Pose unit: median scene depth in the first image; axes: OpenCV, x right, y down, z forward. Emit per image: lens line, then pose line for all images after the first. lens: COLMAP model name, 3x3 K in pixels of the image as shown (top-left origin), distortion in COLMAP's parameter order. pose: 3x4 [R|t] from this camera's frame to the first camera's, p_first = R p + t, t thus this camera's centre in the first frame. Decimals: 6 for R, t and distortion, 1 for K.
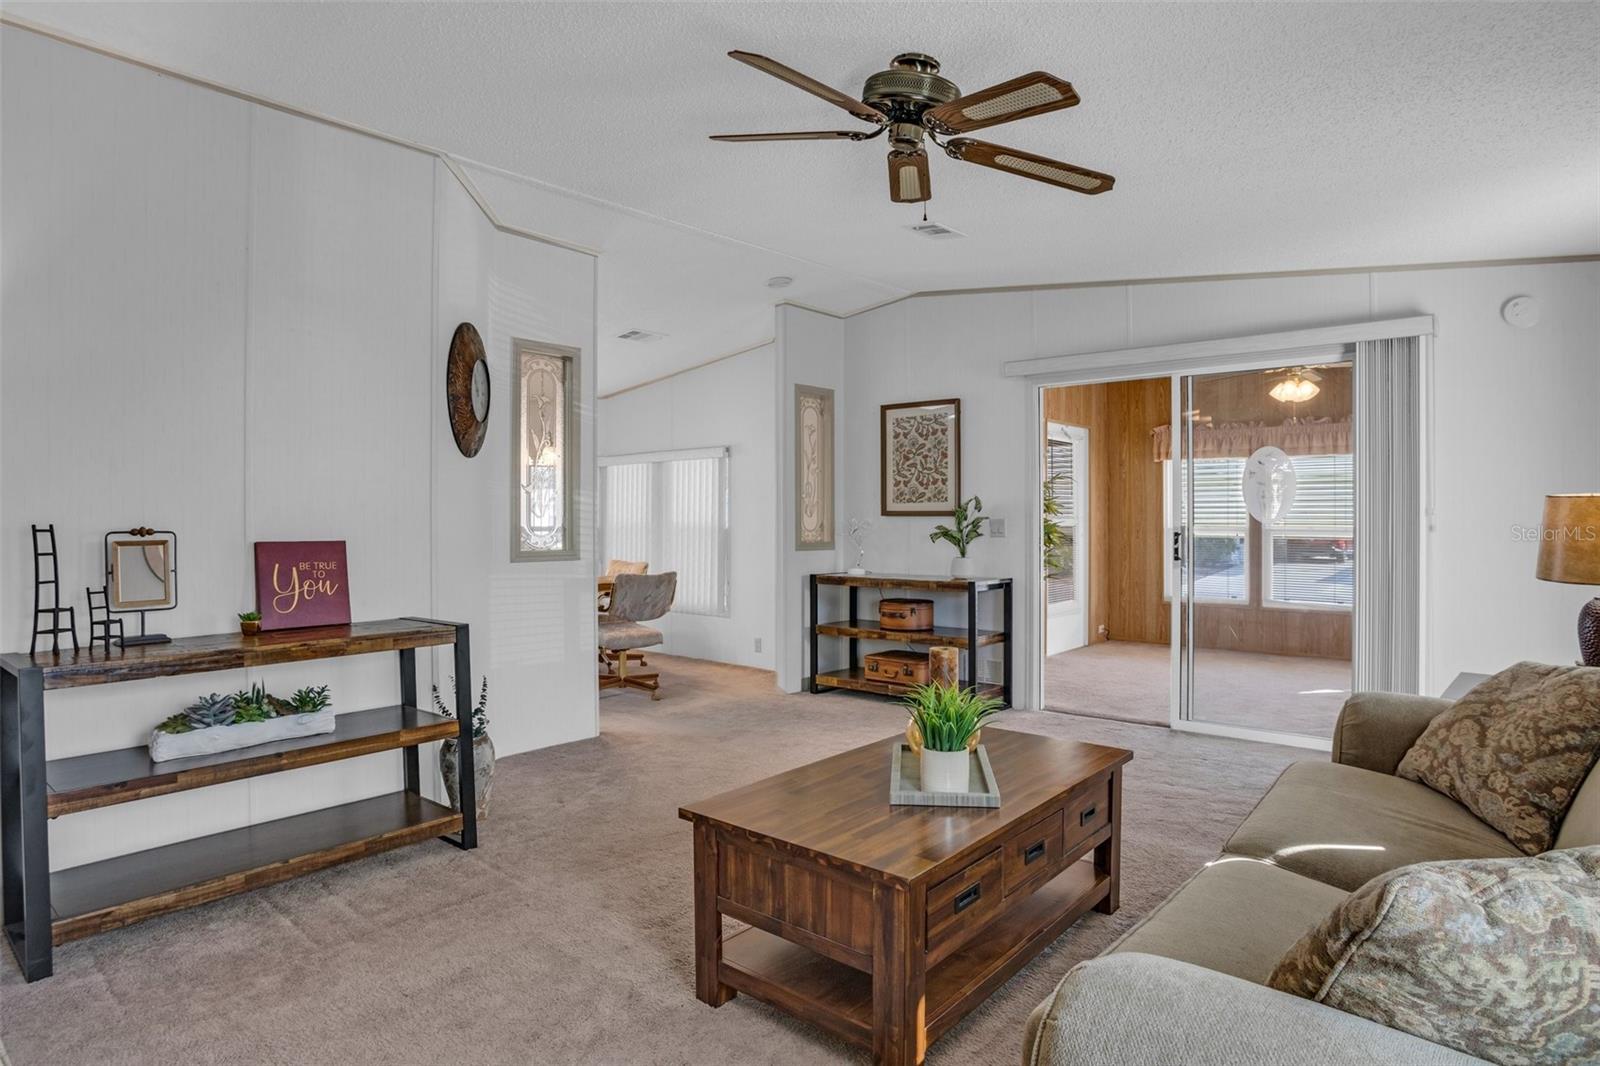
lens RADIAL K [[883.8, 0, 792.0], [0, 883.8, 518.0], [0, 0, 1]] dist [-0.091241, 0.045766]
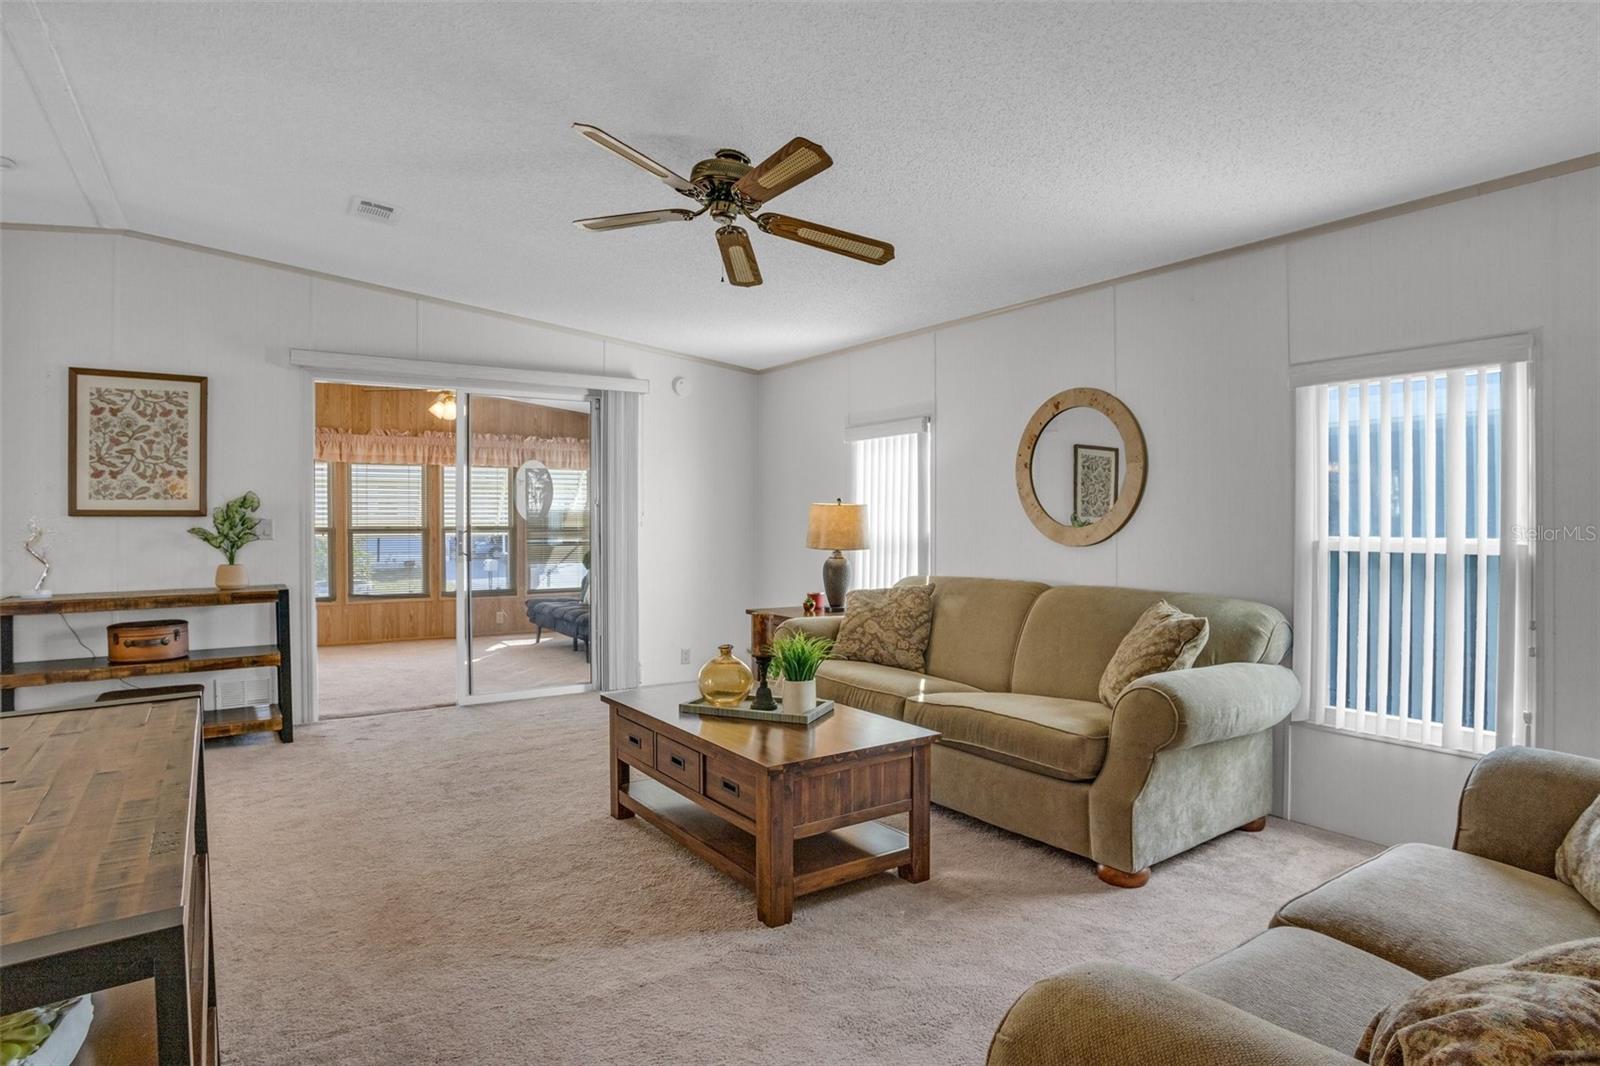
lens RADIAL K [[883.8, 0, 792.0], [0, 883.8, 518.0], [0, 0, 1]] dist [-0.091241, 0.045766]
pose [[0.259279, -0.001521, 0.965801, -0.450339], [0.003632, 0.999993, 0.000599, 0.000711], [-0.965796, 0.003353, 0.259283, 0.243214]]
